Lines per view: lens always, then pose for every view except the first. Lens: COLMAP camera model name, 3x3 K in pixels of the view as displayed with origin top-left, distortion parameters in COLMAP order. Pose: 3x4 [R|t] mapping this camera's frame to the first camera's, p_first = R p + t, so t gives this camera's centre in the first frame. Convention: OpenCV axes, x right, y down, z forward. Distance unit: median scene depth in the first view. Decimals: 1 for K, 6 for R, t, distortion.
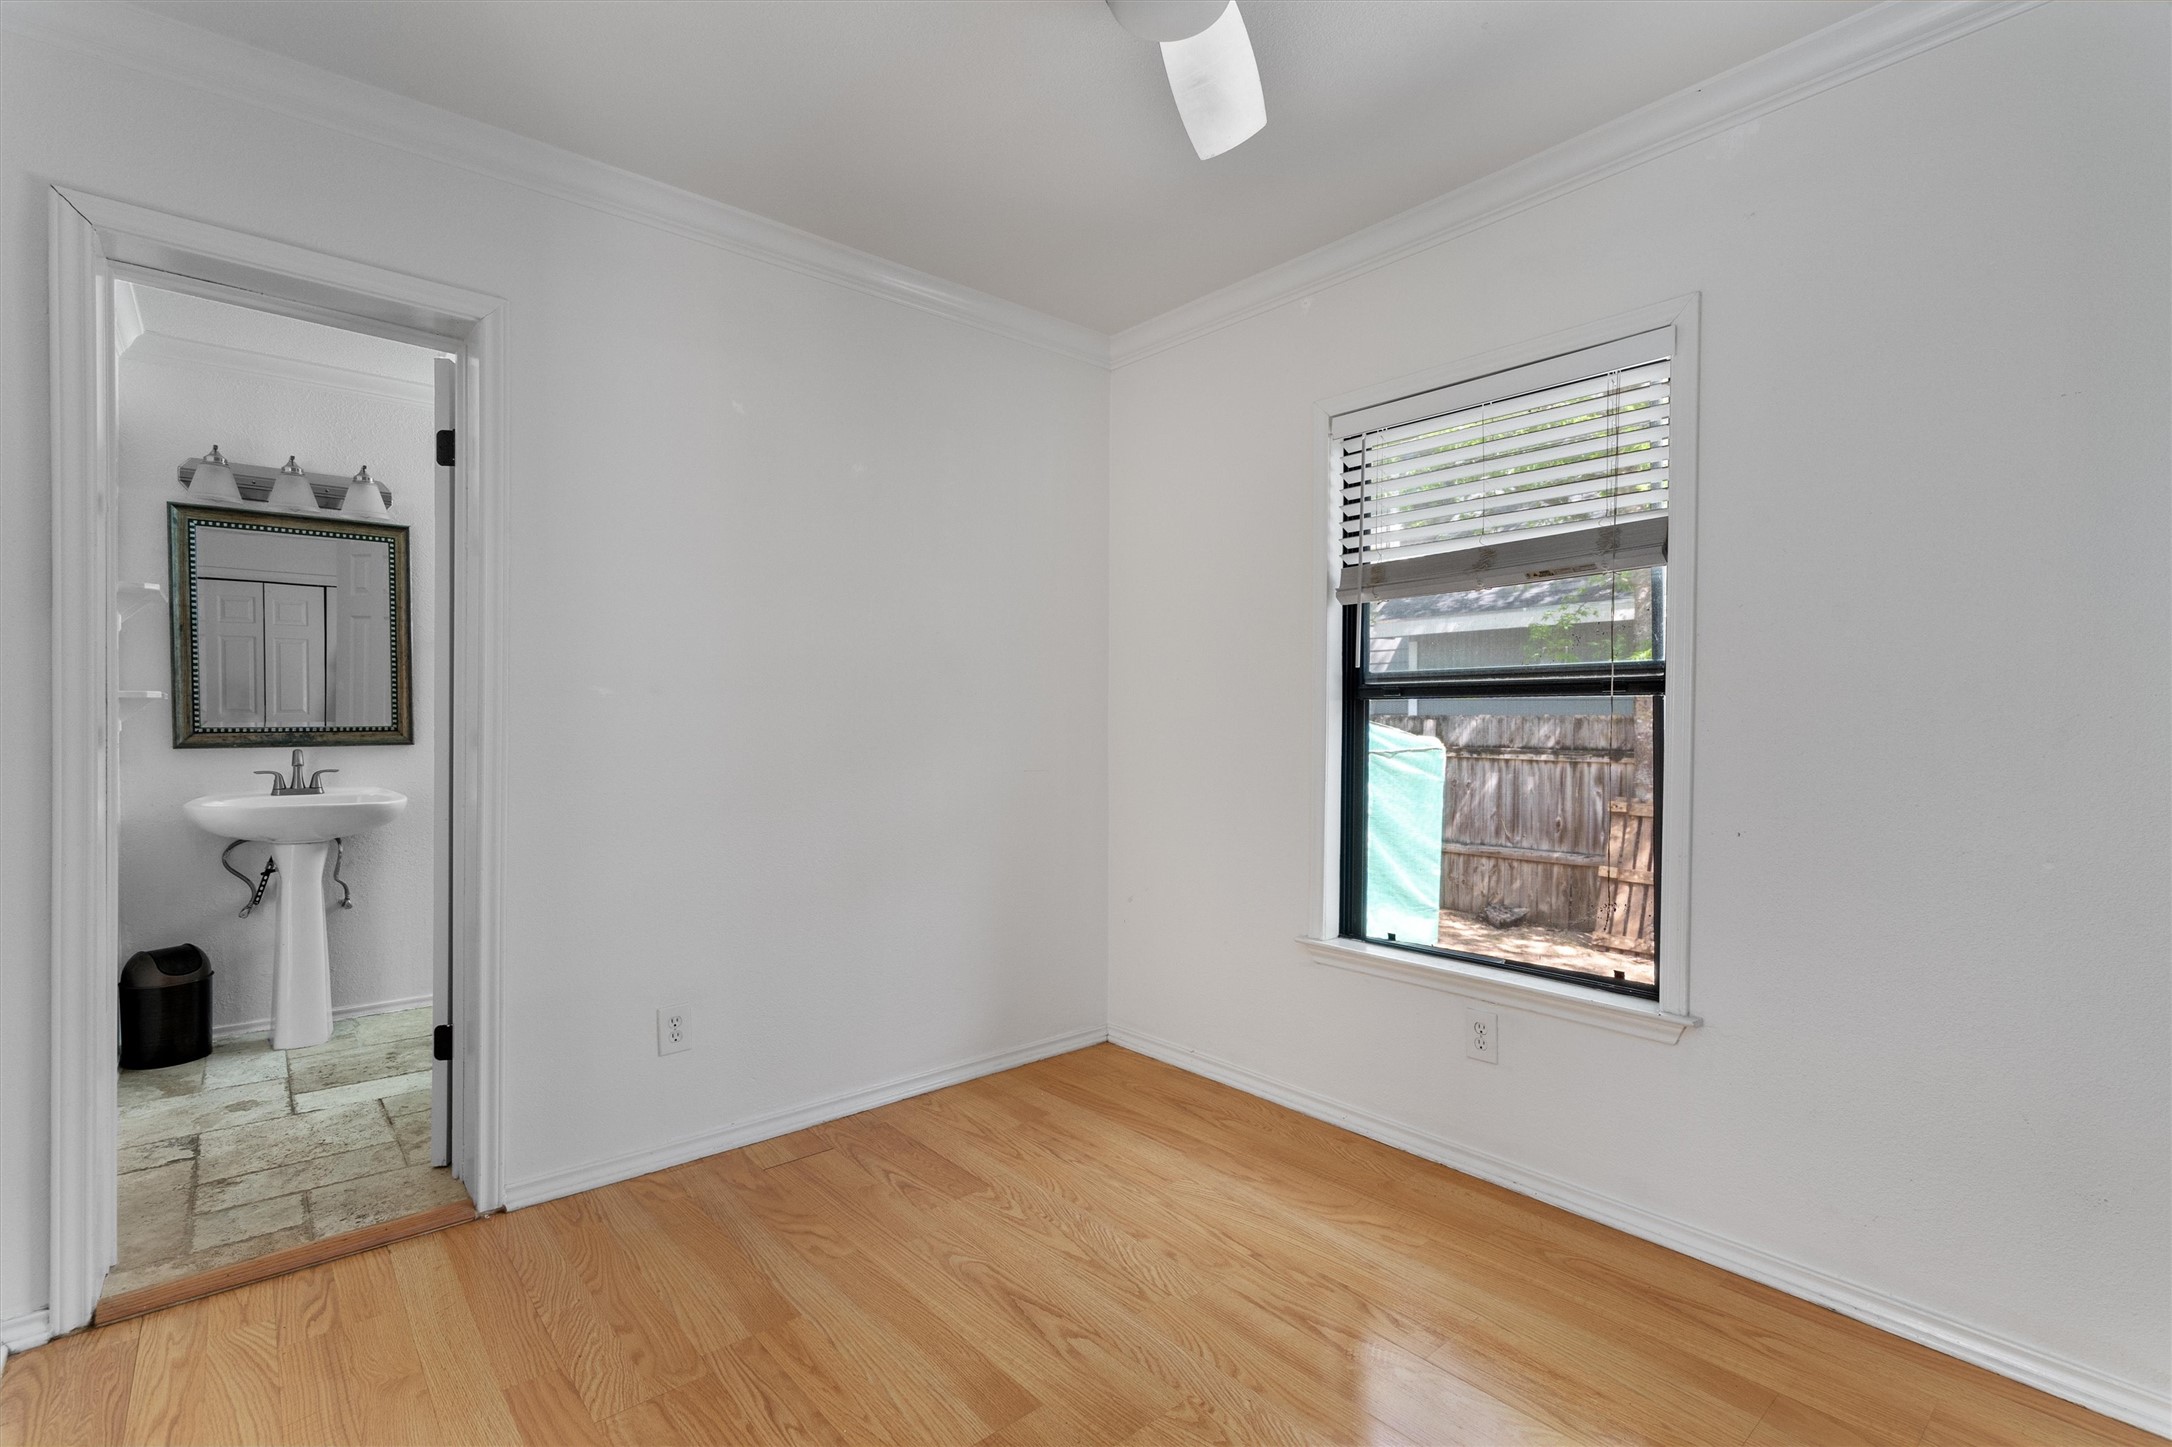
lens RADIAL K [[984.3, 0, 1076.6], [0, 984.3, 741.6], [0, 0, 1]] dist [-0.010732, -0.000550]
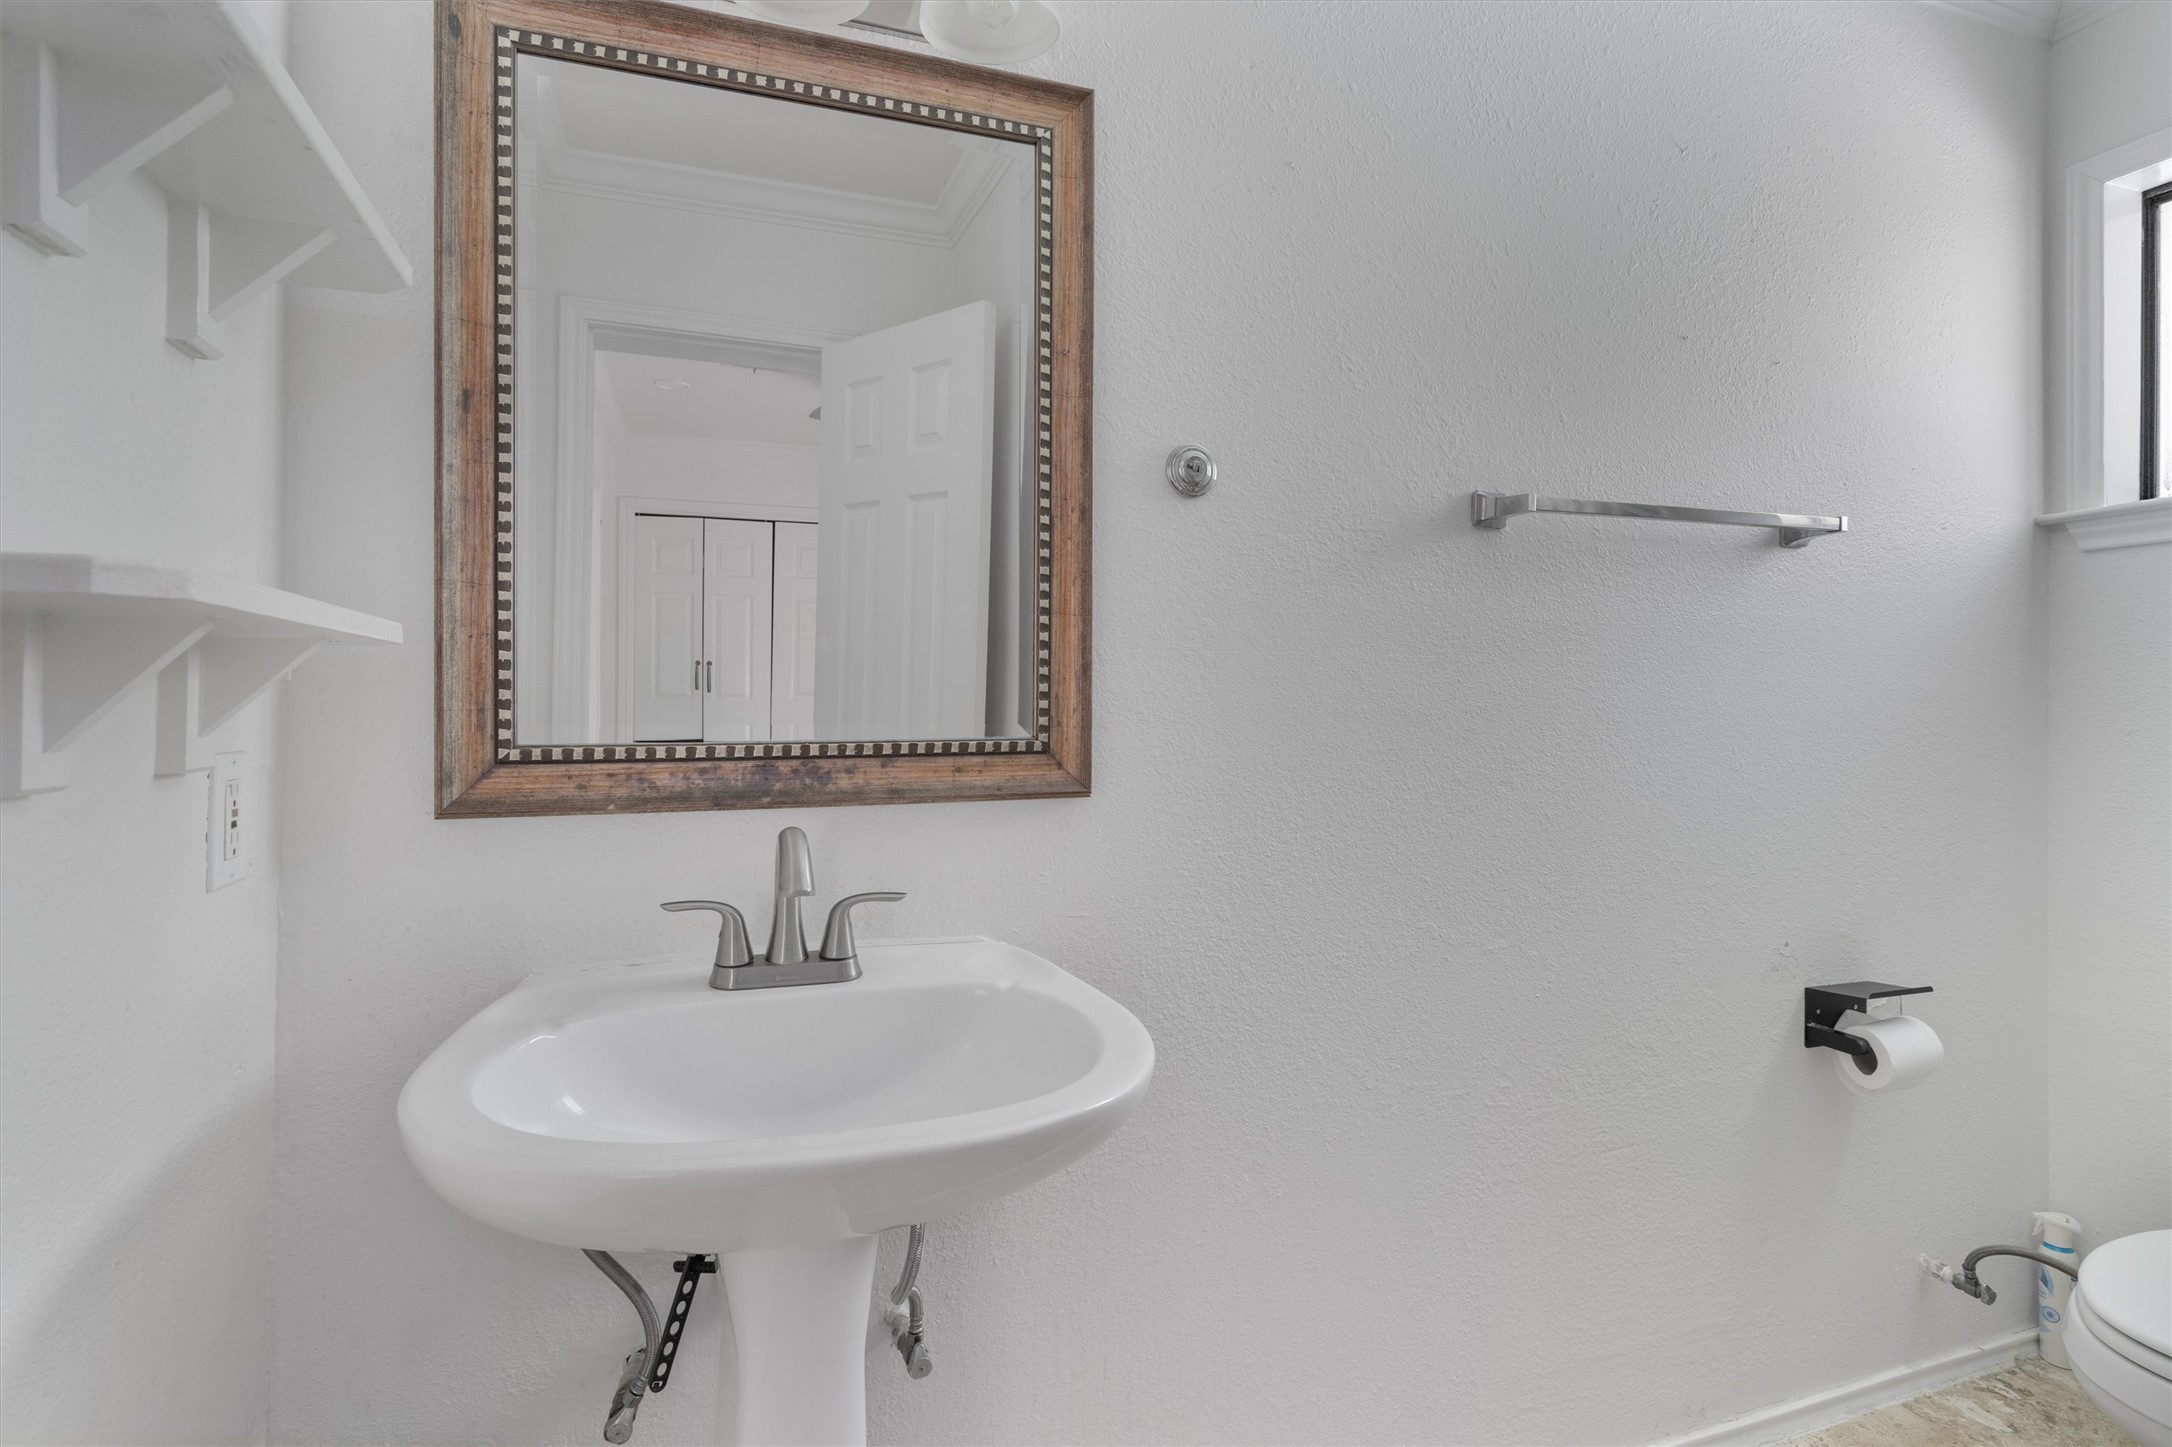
lens RADIAL K [[1160.8, 0, 1069.0], [0, 1160.8, 702.1], [0, 0, 1]] dist [0.002349, 0.000110]
pose [[0.925738, 0.001658, -0.378163, -0.598627], [-0.011859, 0.999626, -0.024646, -0.020084], [0.377981, 0.027300, 0.925411, 0.722939]]
